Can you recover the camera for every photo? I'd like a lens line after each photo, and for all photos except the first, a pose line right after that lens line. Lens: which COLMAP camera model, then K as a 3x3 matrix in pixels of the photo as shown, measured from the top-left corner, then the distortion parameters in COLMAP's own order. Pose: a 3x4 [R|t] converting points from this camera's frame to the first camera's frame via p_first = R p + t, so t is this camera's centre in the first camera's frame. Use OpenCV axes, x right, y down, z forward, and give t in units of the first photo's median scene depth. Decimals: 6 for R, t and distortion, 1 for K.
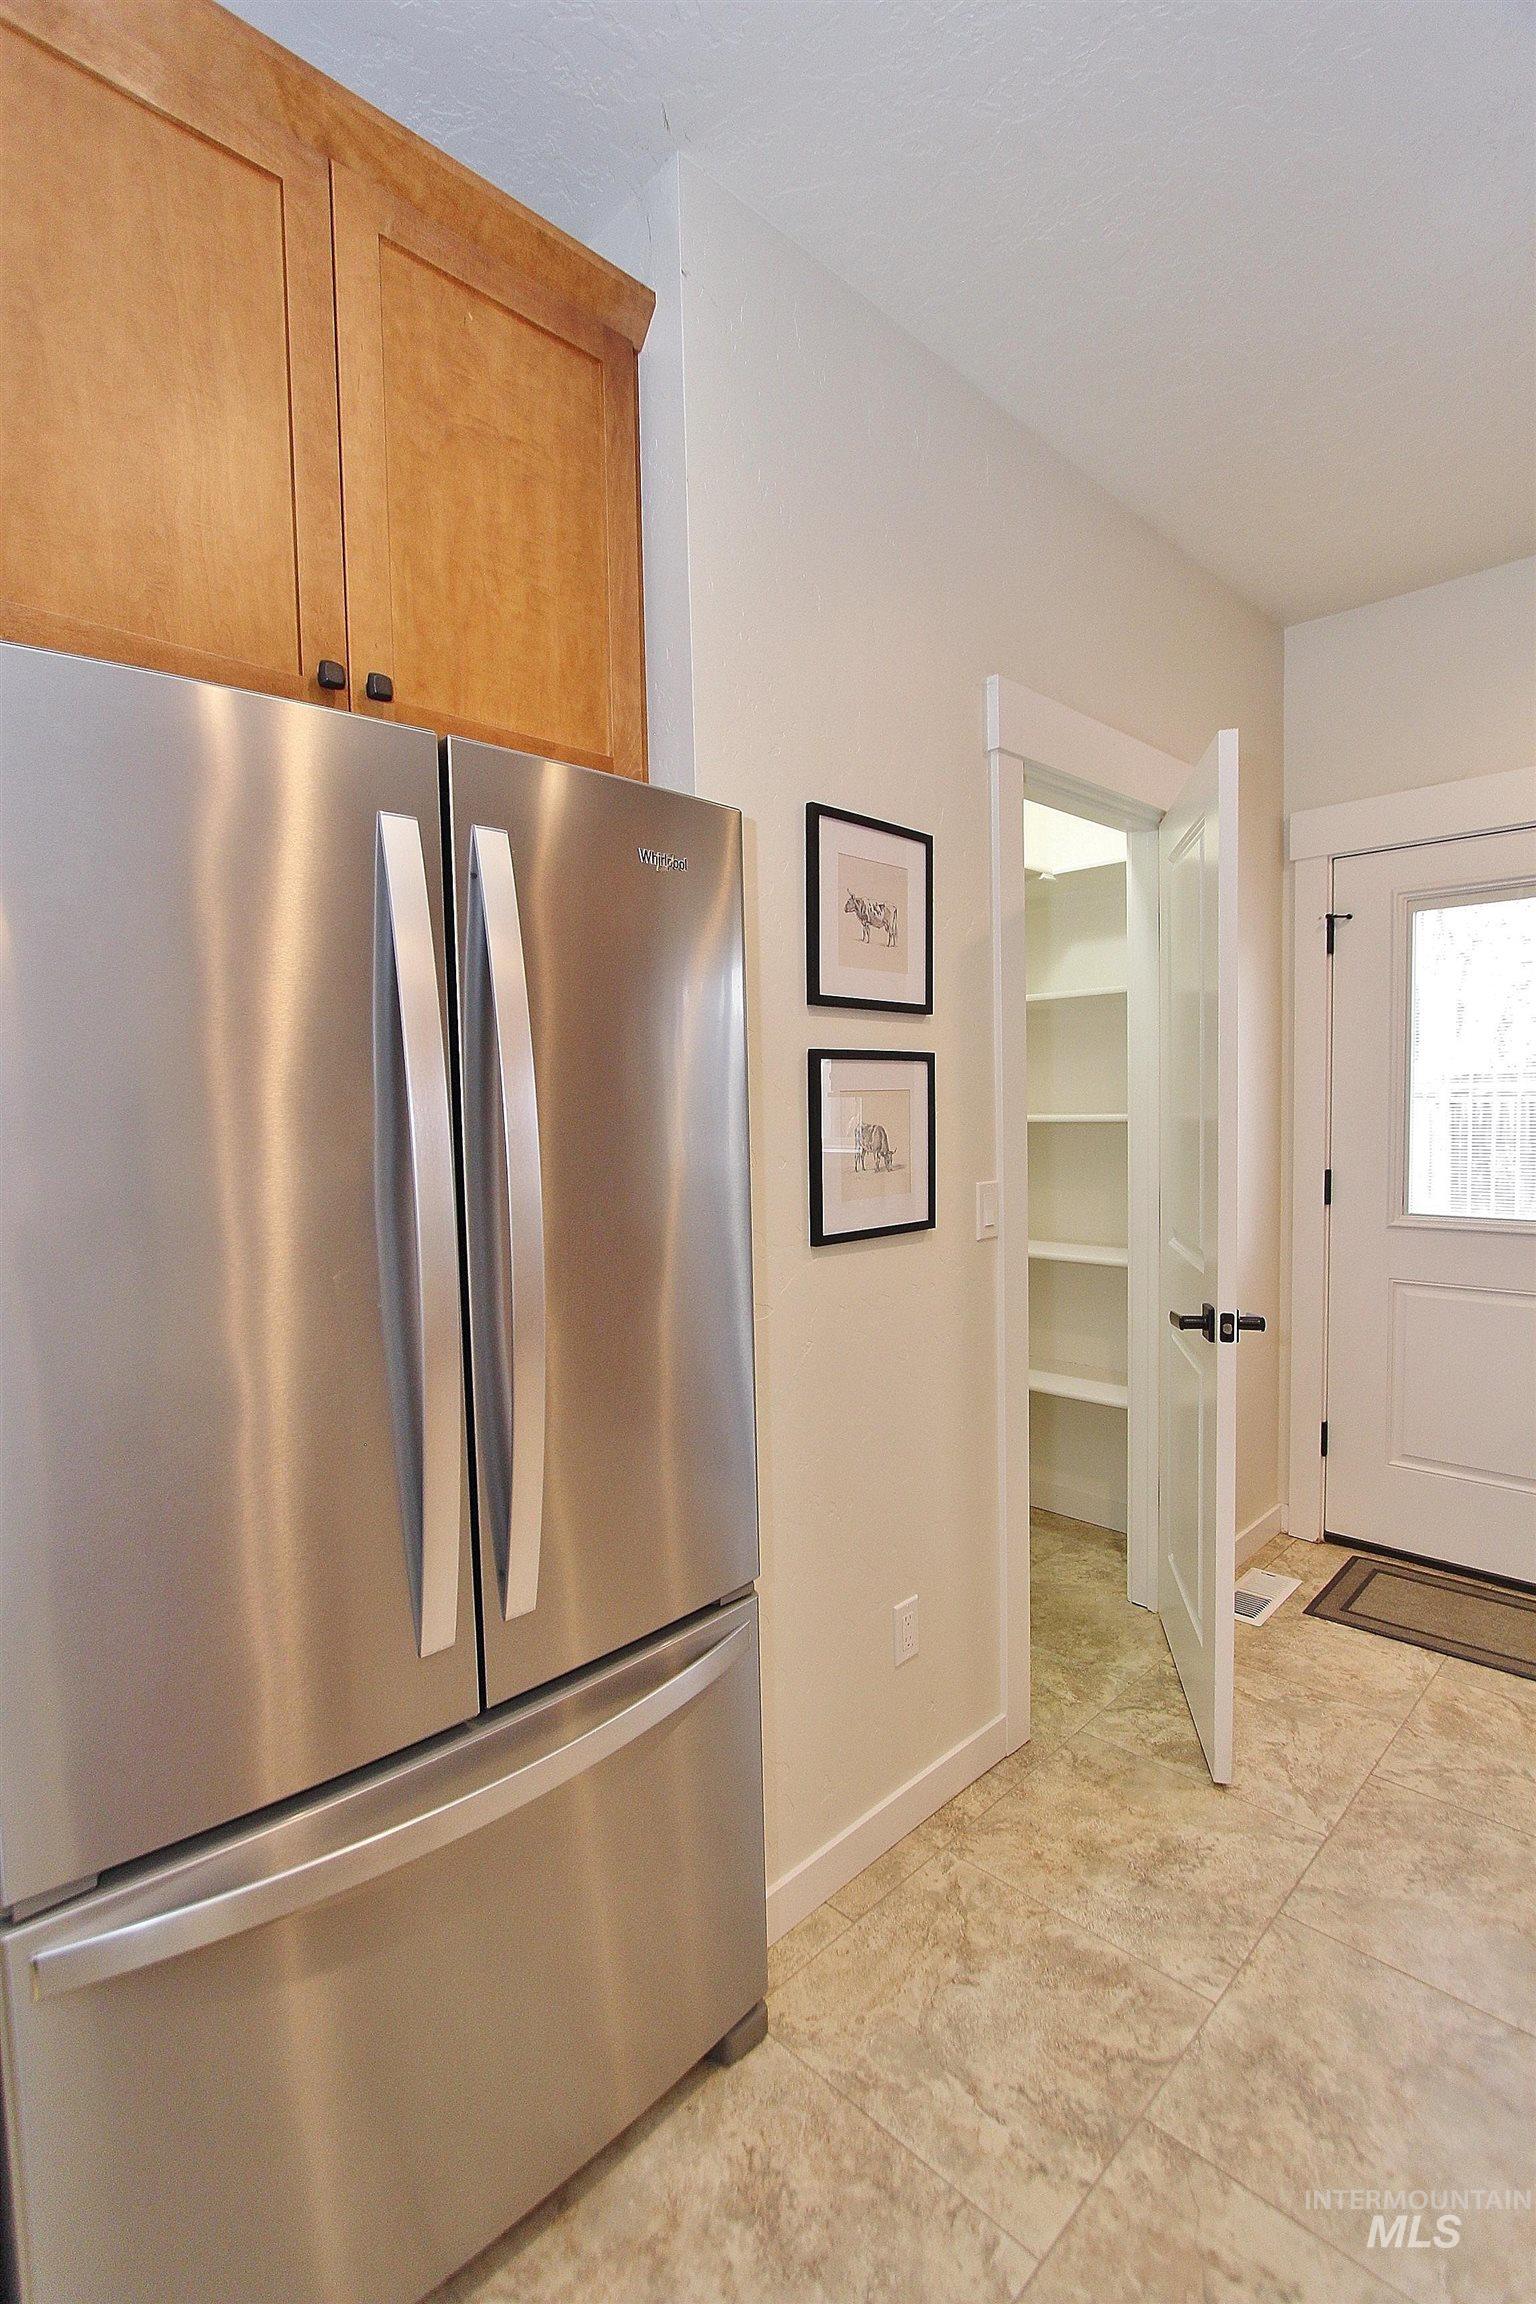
lens RADIAL K [[1061.1, 0, 779.3], [0, 1061.1, 1159.7], [0, 0, 1]] dist [-0.011077, 0.000408]
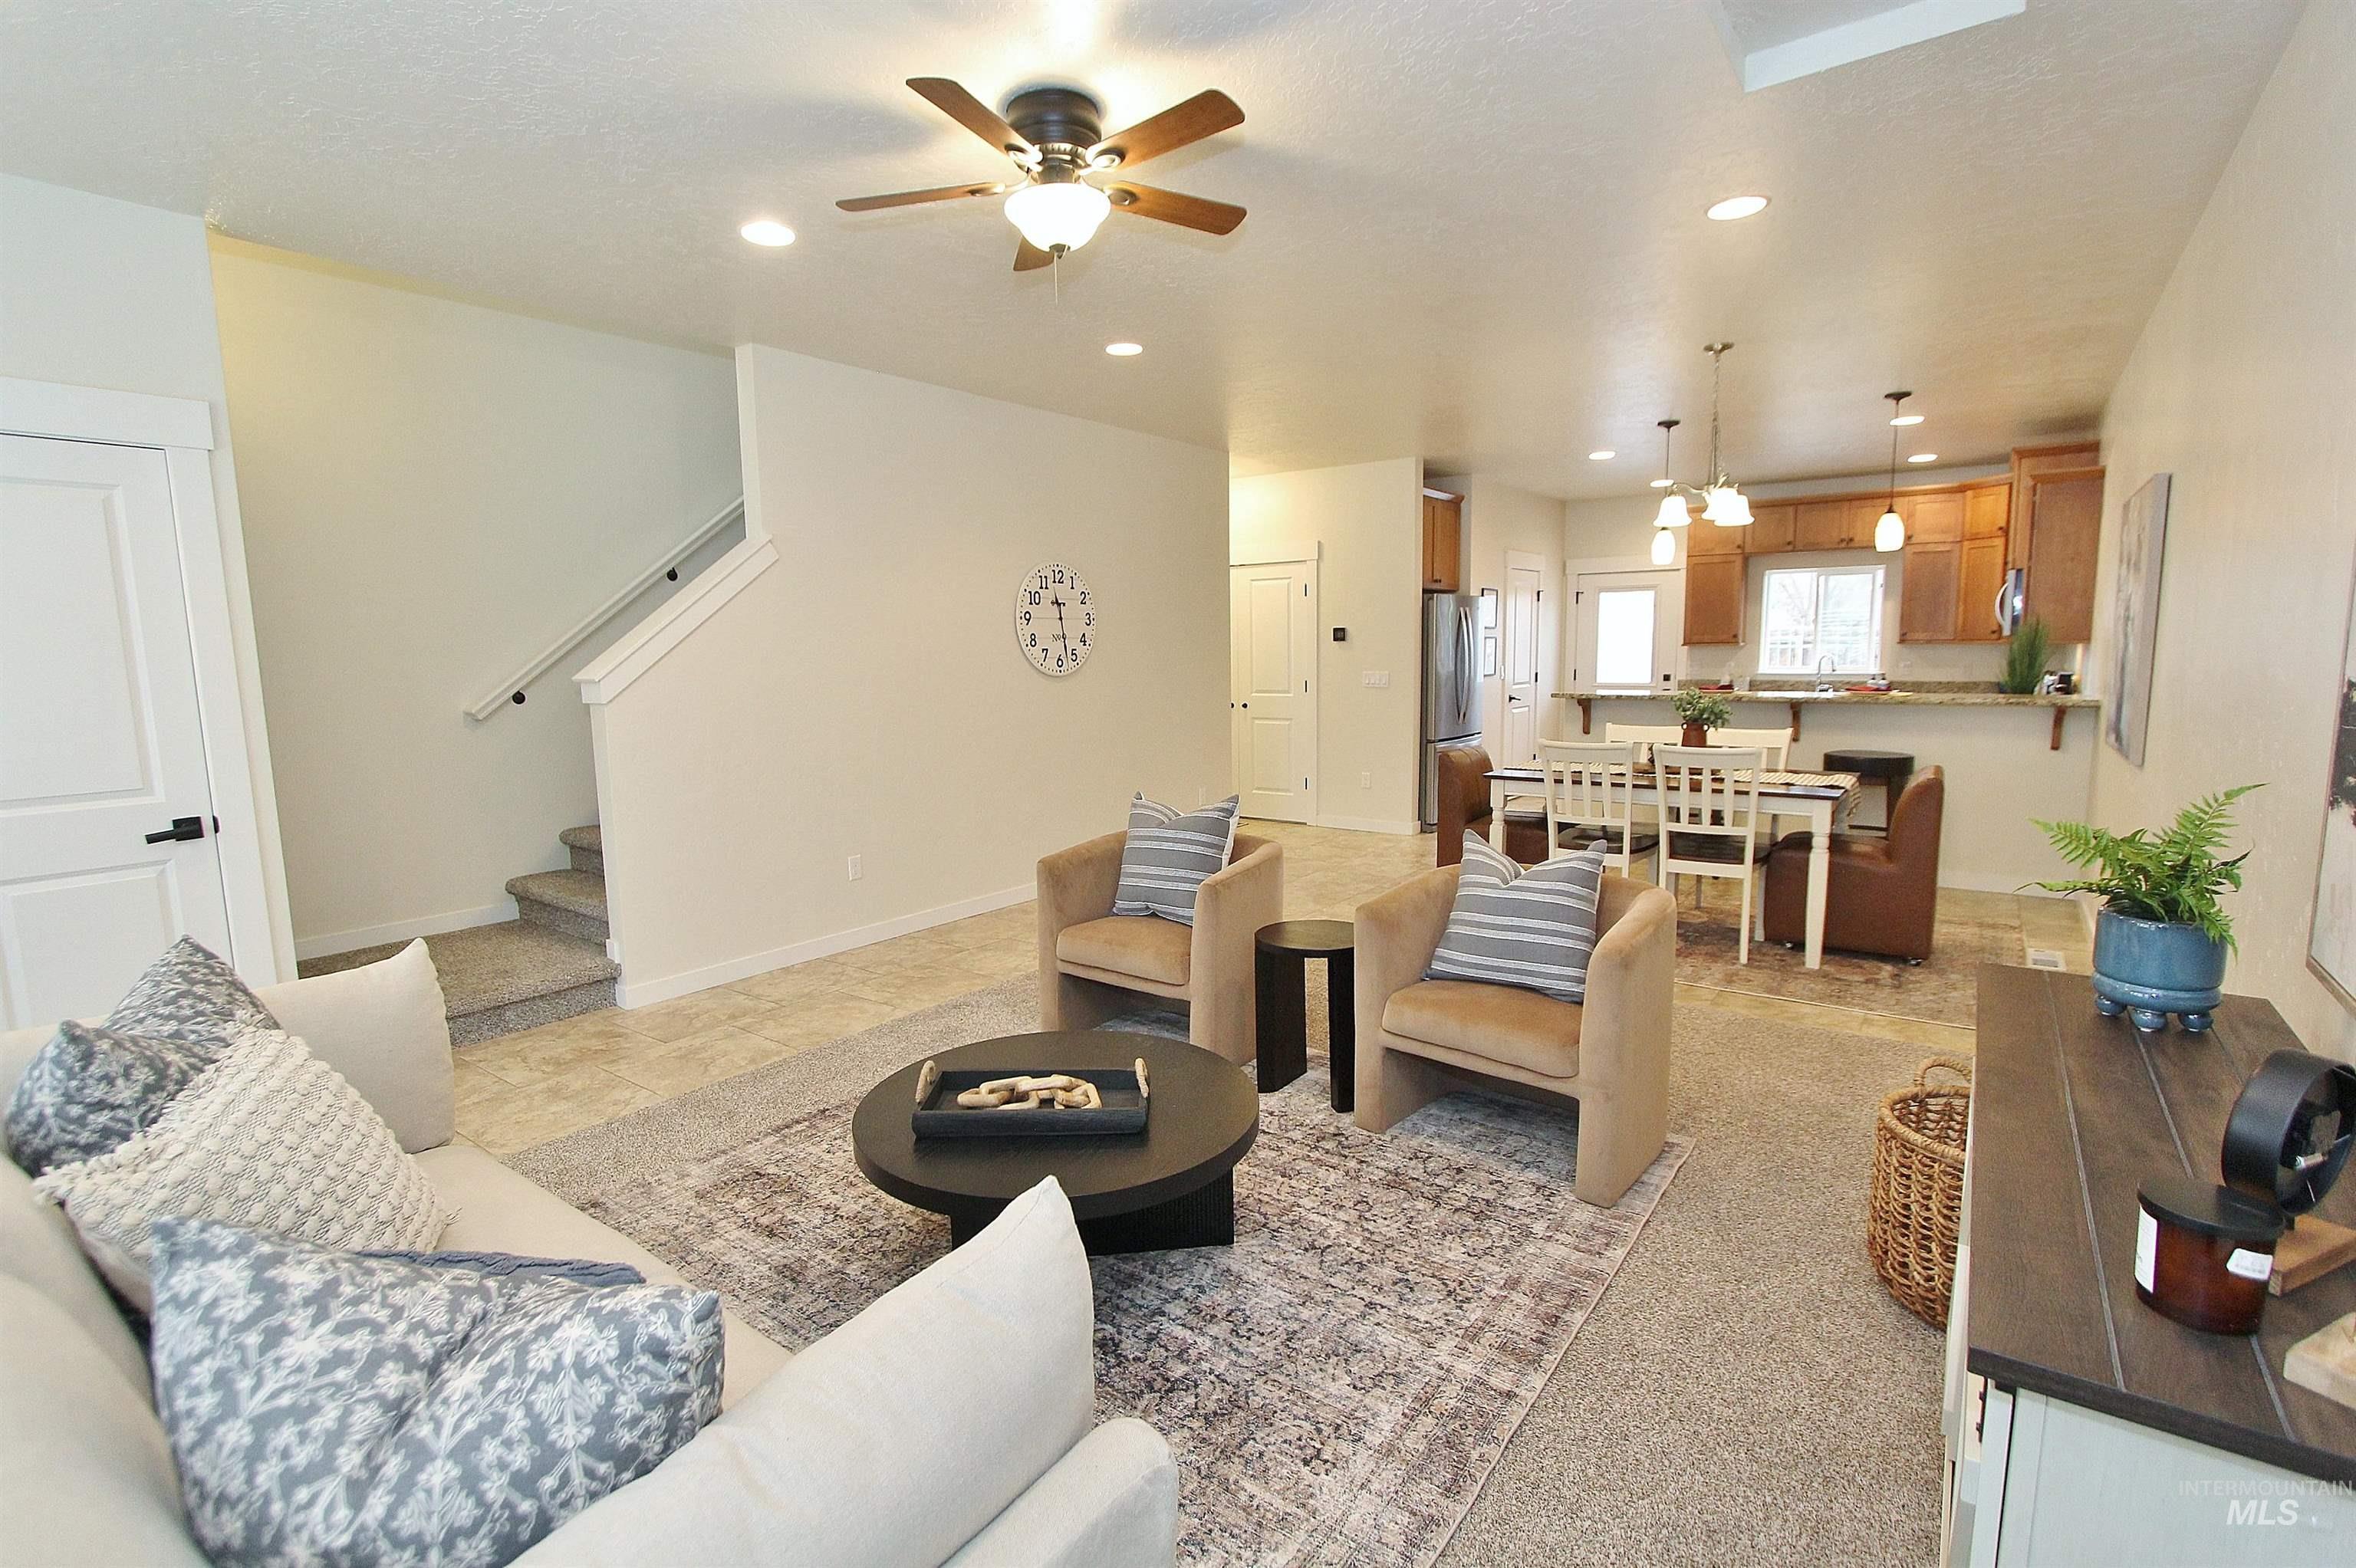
lens RADIAL K [[1084.9, 0, 1170.5], [0, 1084.9, 787.3], [0, 0, 1]] dist [-0.011077, 0.000408]
pose [[0.990495, -0.012516, 0.136980, -1.600276], [0.003306, 0.997730, 0.067256, 0.193150], [-0.137511, -0.066164, 0.988288, -2.926008]]
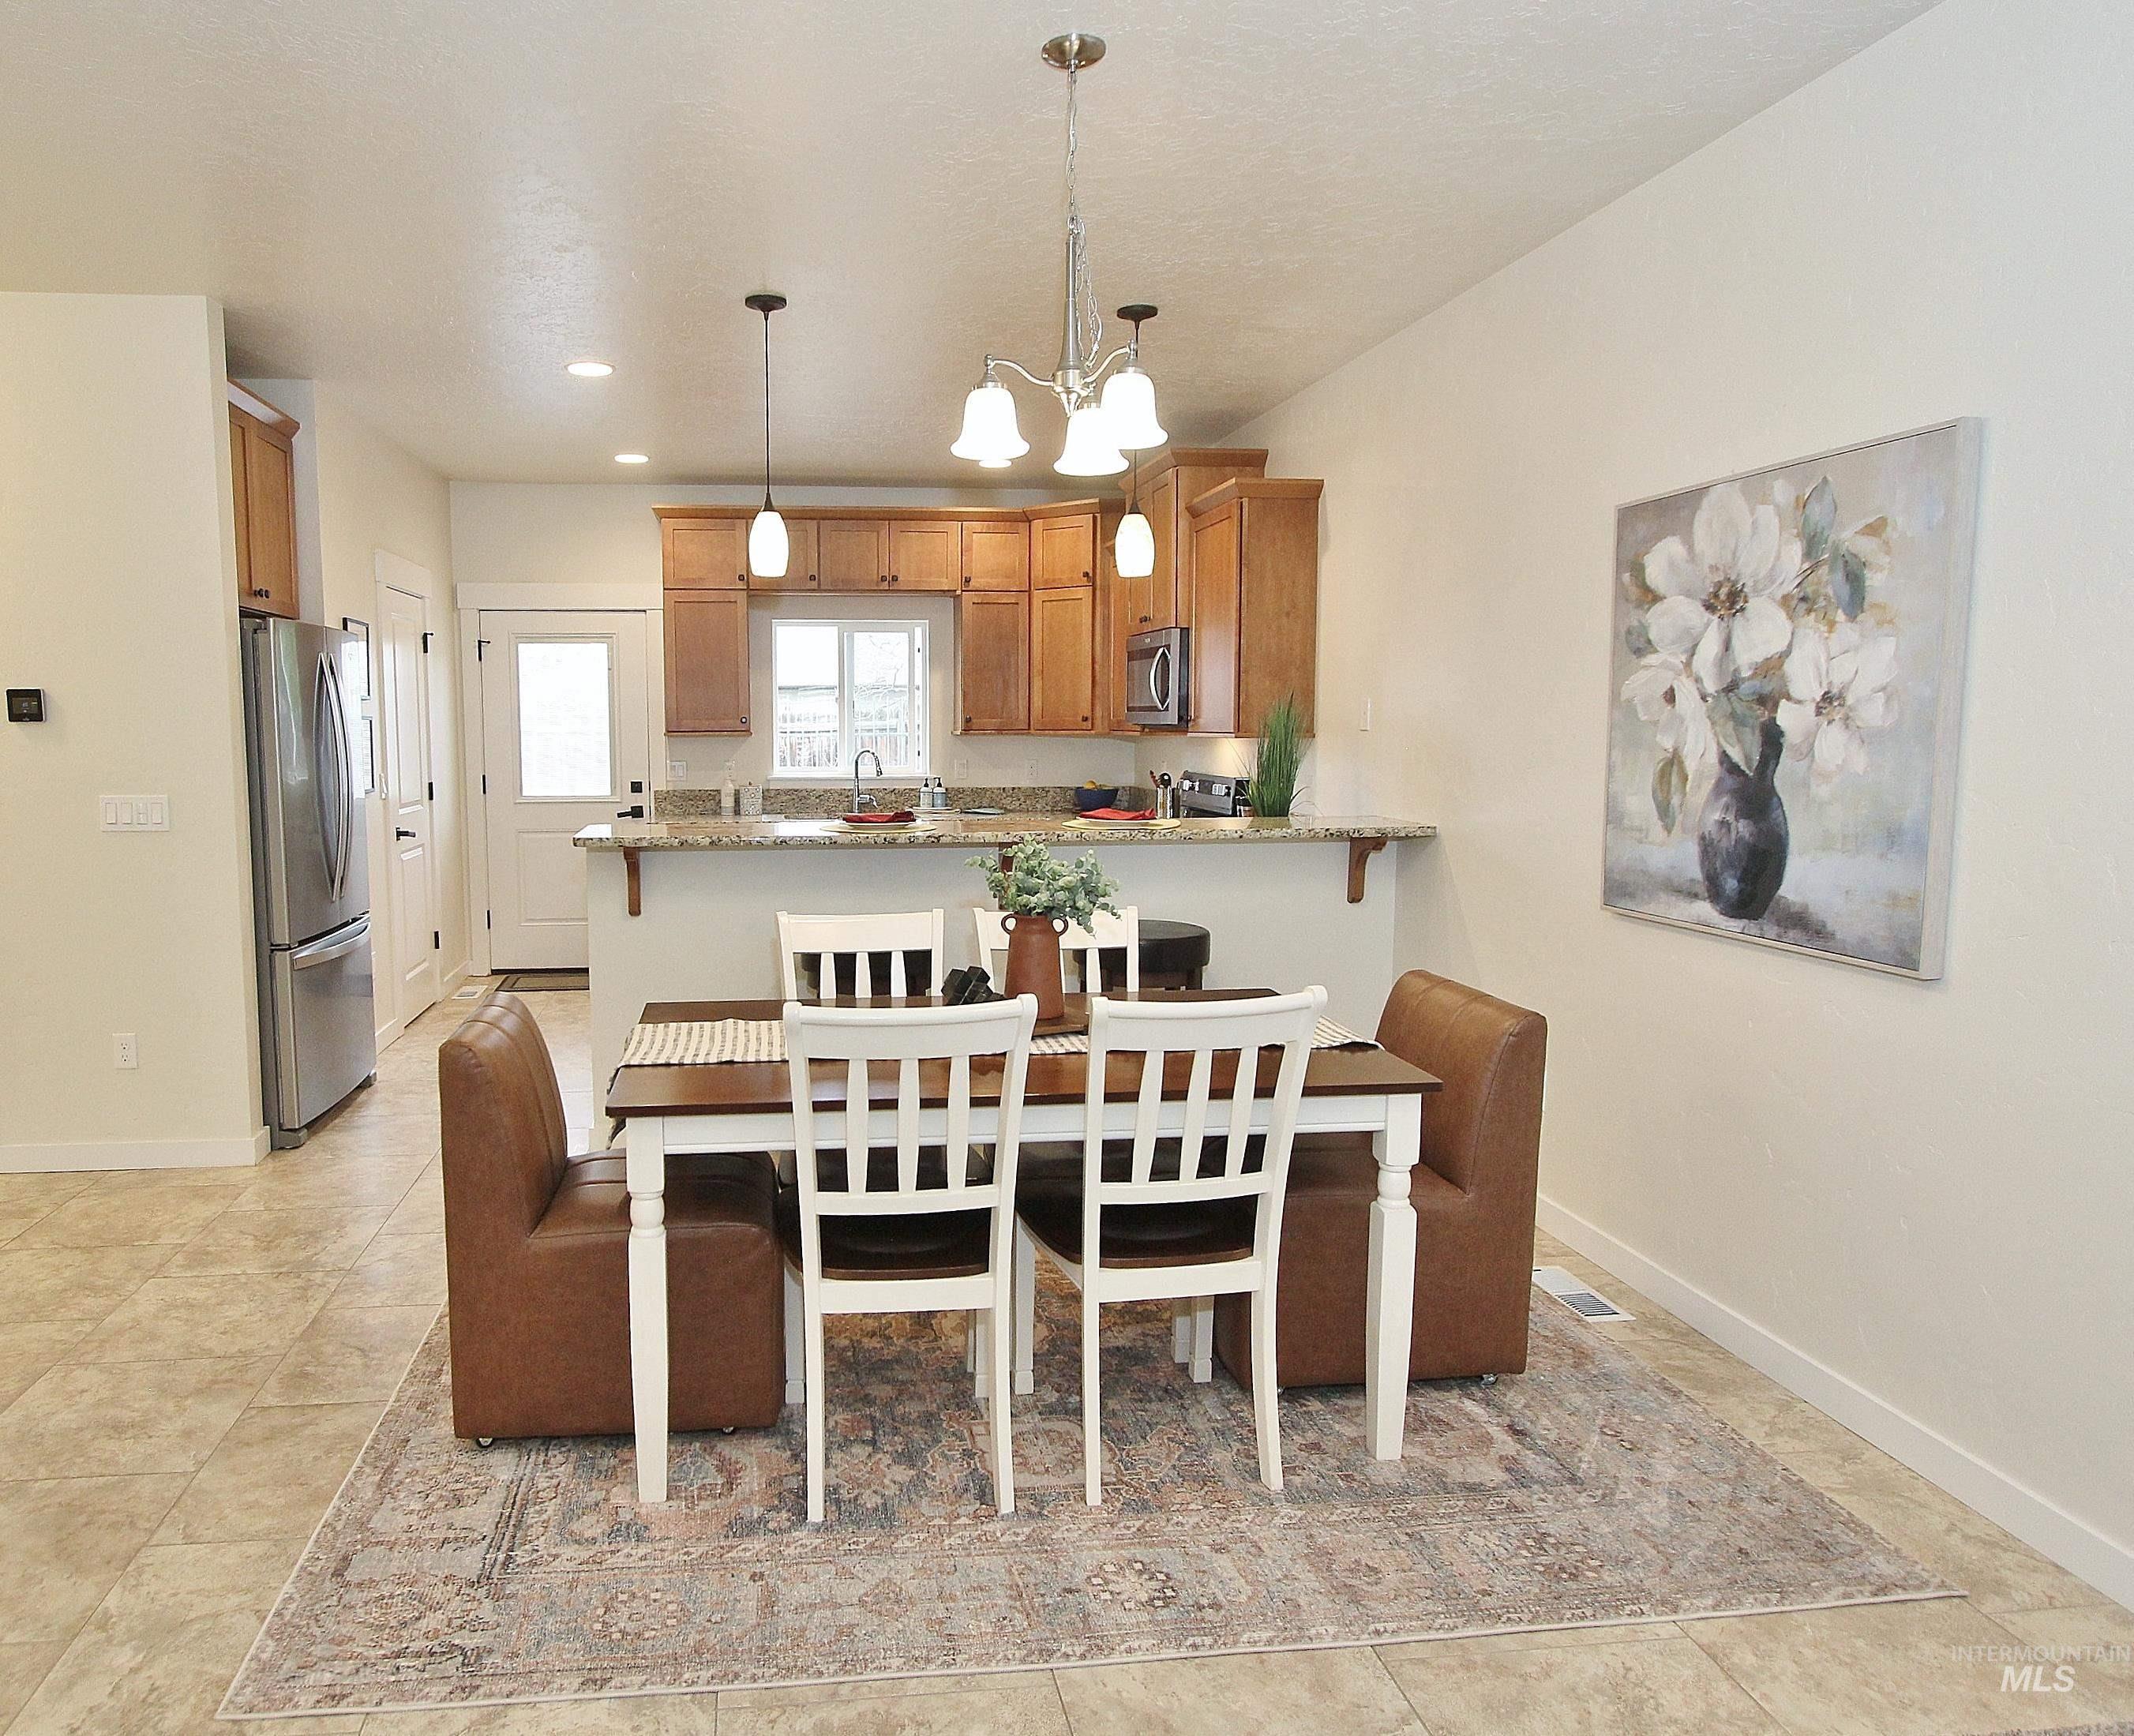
lens RADIAL K [[1413.8, 0, 897.5], [0, 1413.8, 866.1], [0, 0, 1]] dist [-0.002446, 0.000929]
pose [[0.635634, -0.061120, 0.769567, -1.289278], [0.037036, 0.998127, 0.048682, 0.101434], [-0.771101, -0.002443, 0.636708, -1.572922]]
